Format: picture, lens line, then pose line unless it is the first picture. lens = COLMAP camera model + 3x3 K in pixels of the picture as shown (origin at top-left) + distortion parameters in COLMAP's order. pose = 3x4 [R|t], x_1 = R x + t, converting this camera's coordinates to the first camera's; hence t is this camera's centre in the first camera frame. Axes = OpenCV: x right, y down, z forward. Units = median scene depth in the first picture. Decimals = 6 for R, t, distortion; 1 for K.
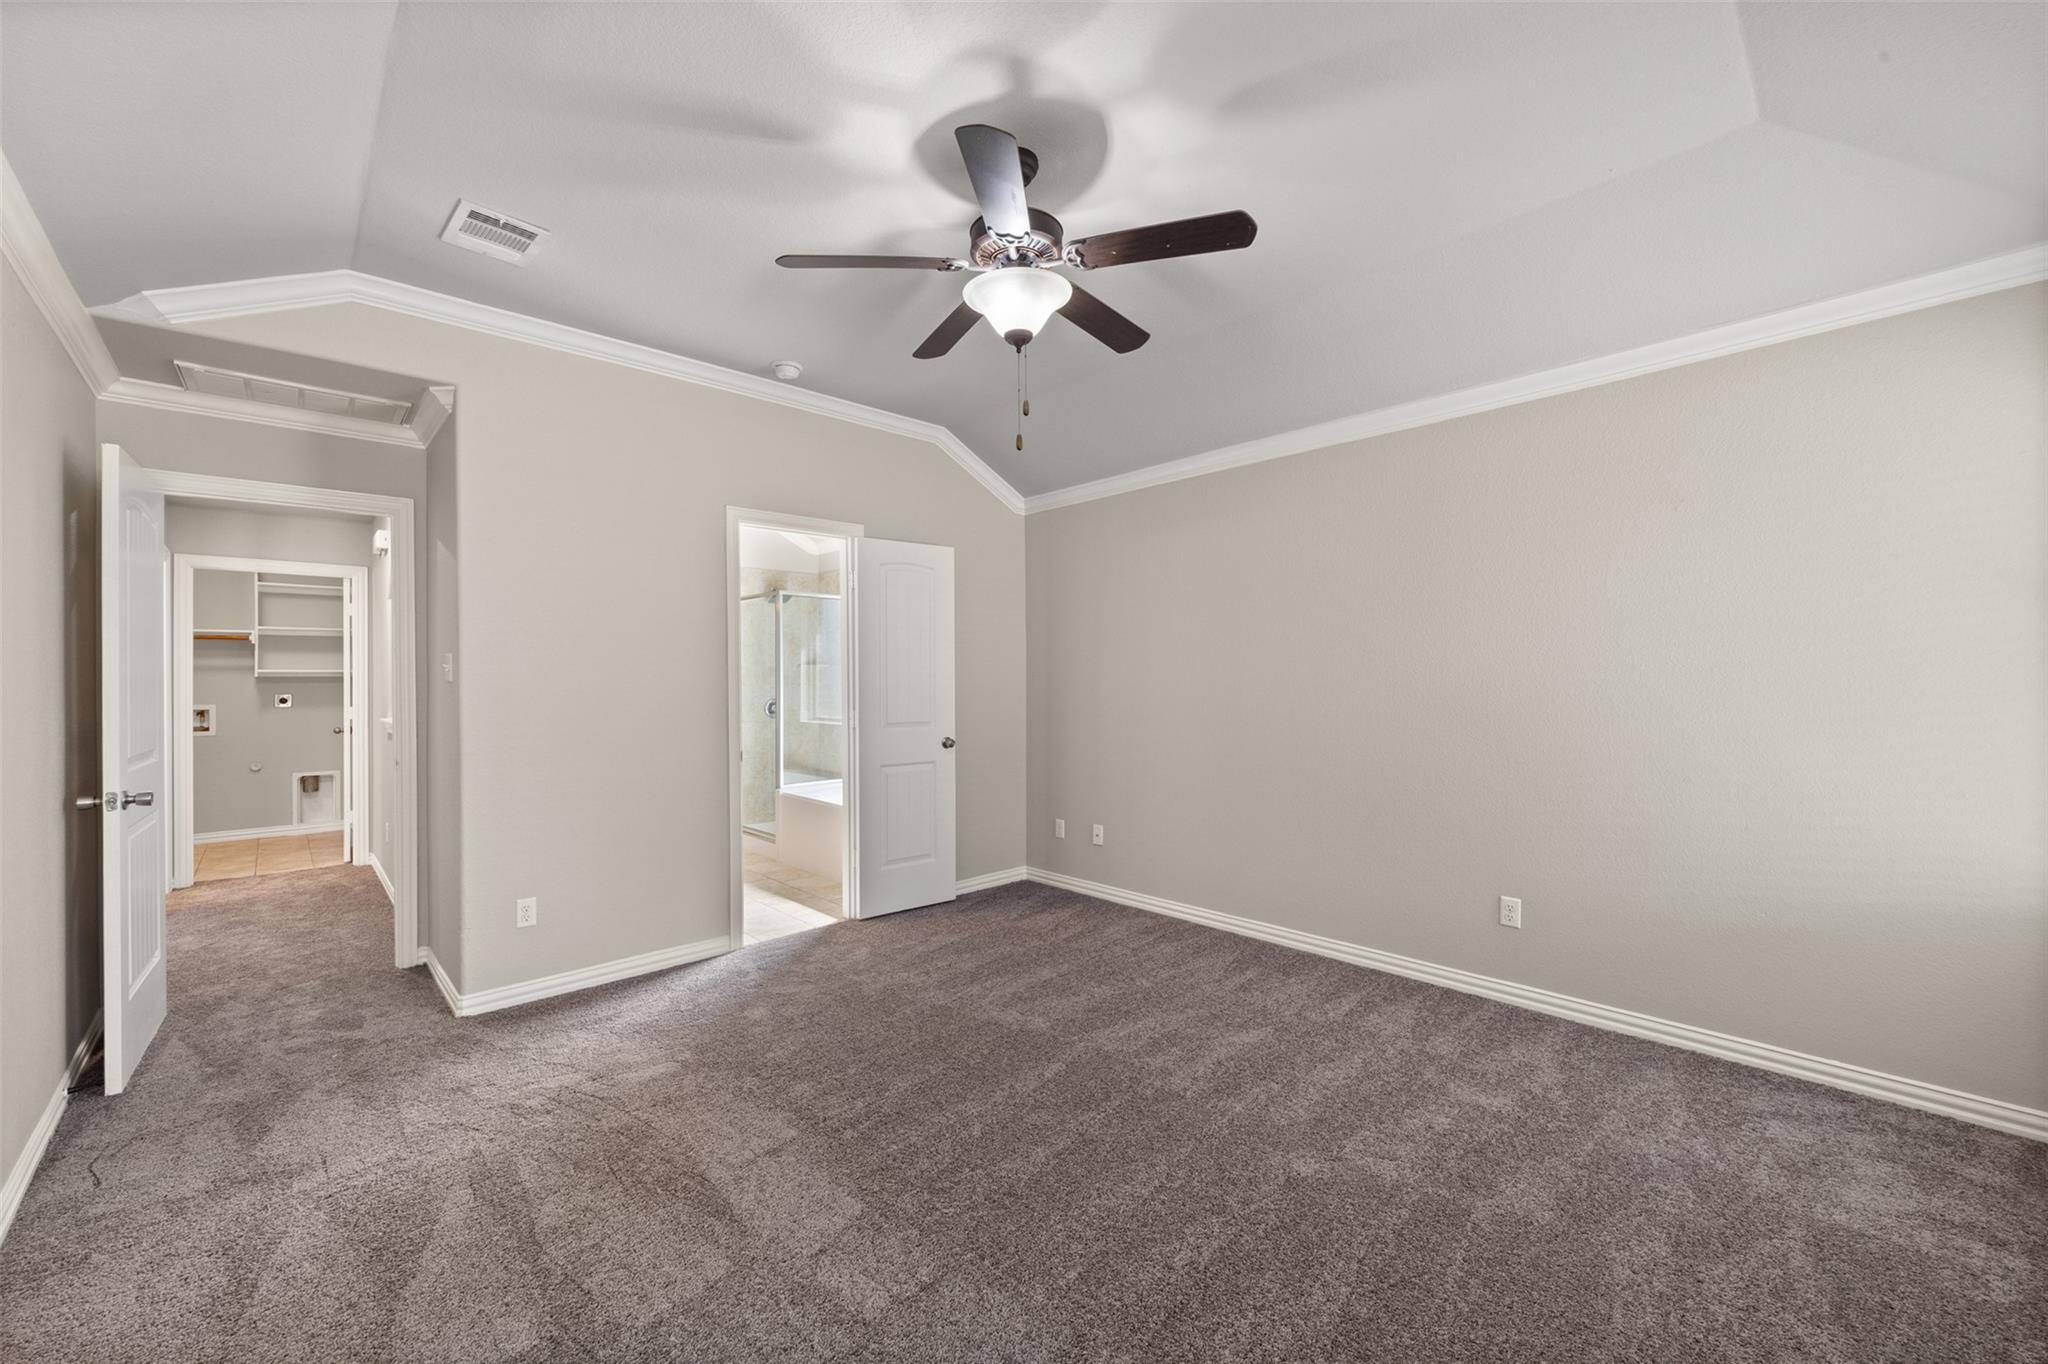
lens RADIAL K [[802.2, 0, 1028.5], [0, 802.2, 679.7], [0, 0, 1]] dist [0.001425, -0.000079]
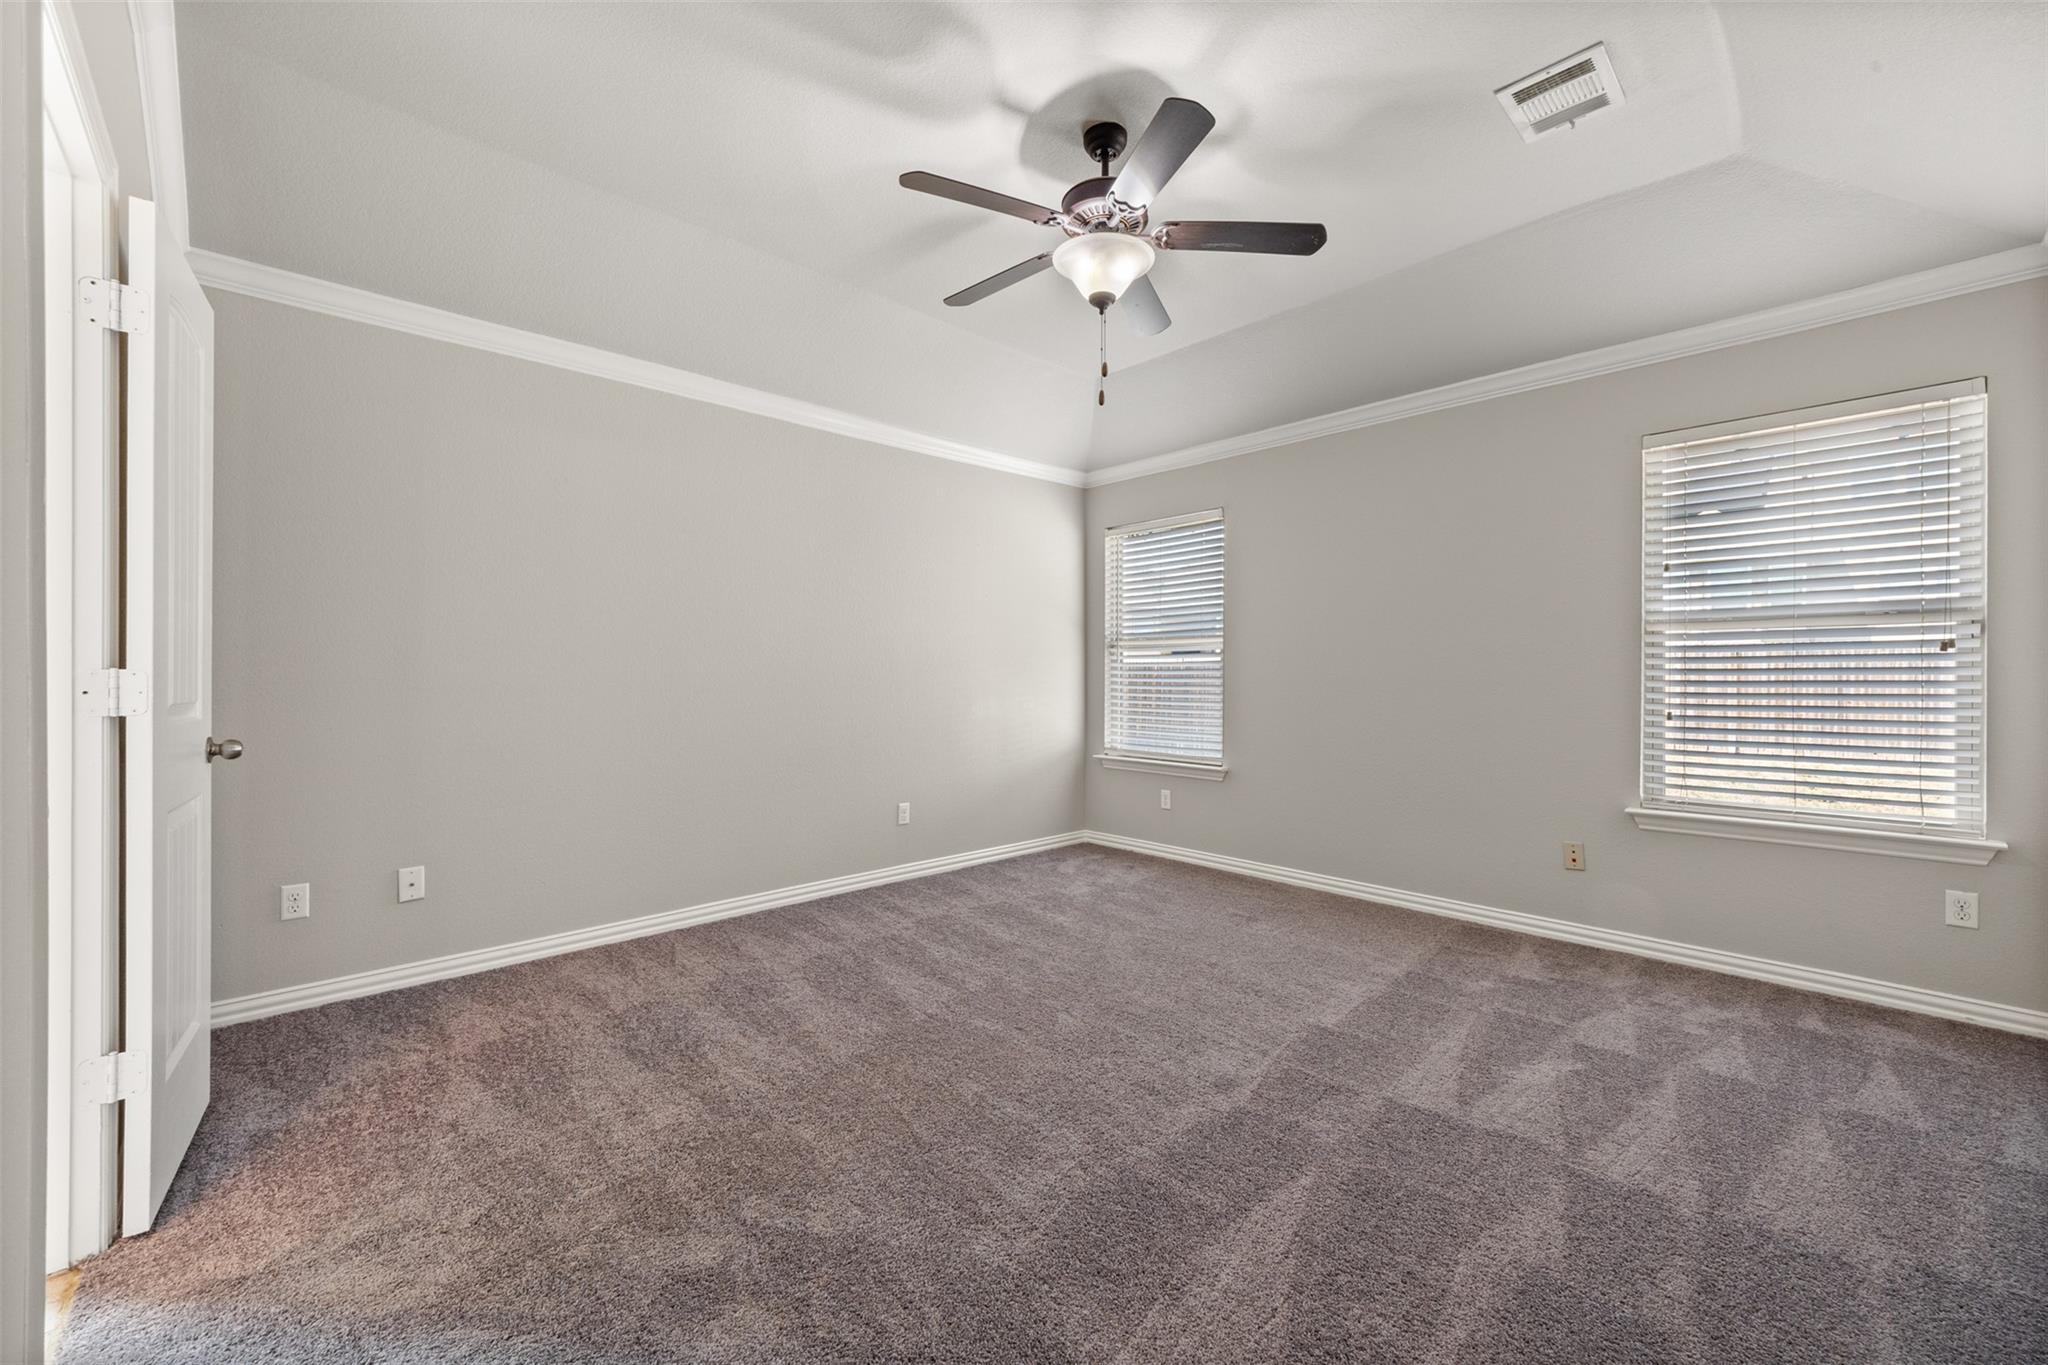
lens RADIAL K [[802.2, 0, 1028.5], [0, 802.2, 680.2], [0, 0, 1]] dist [0.001425, -0.000079]
pose [[-0.010693, -0.000908, 0.999942, -0.766453], [0.000537, 0.999999, 0.000914, 0.057640], [-0.999943, 0.000547, -0.010693, 0.784347]]
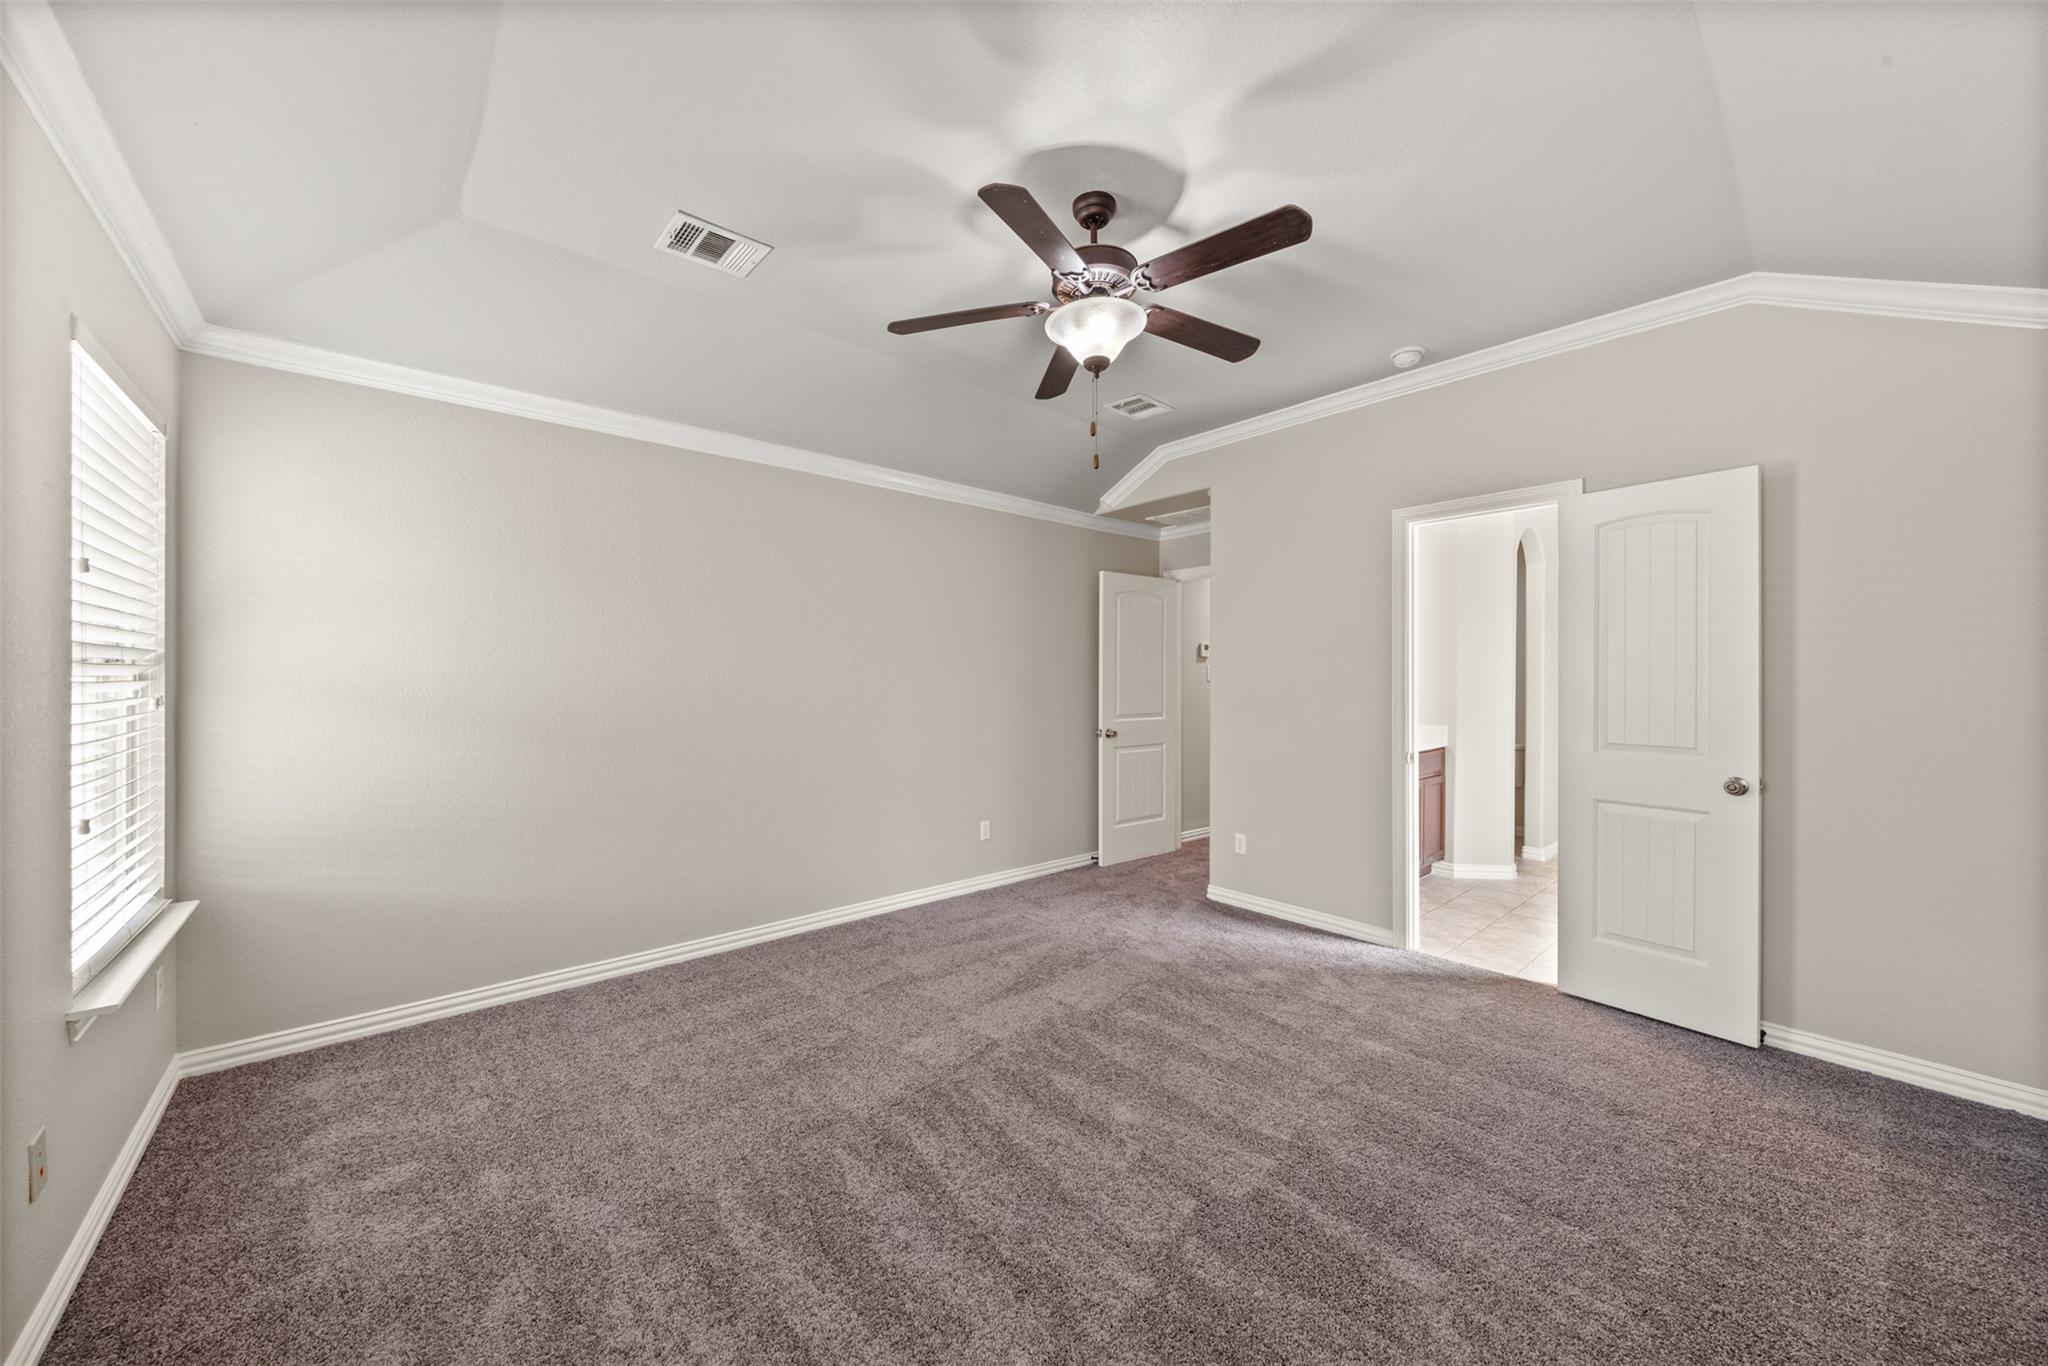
lens RADIAL K [[766.3, 0, 1024.0], [0, 766.3, 683.0], [0, 0, 1]] dist [-0.000479, -0.000078]
pose [[-0.053185, 0.012266, -0.998509, 0.724293], [-0.006037, 0.999902, 0.012605, -0.007599], [0.998566, 0.006698, -0.053106, 0.677953]]
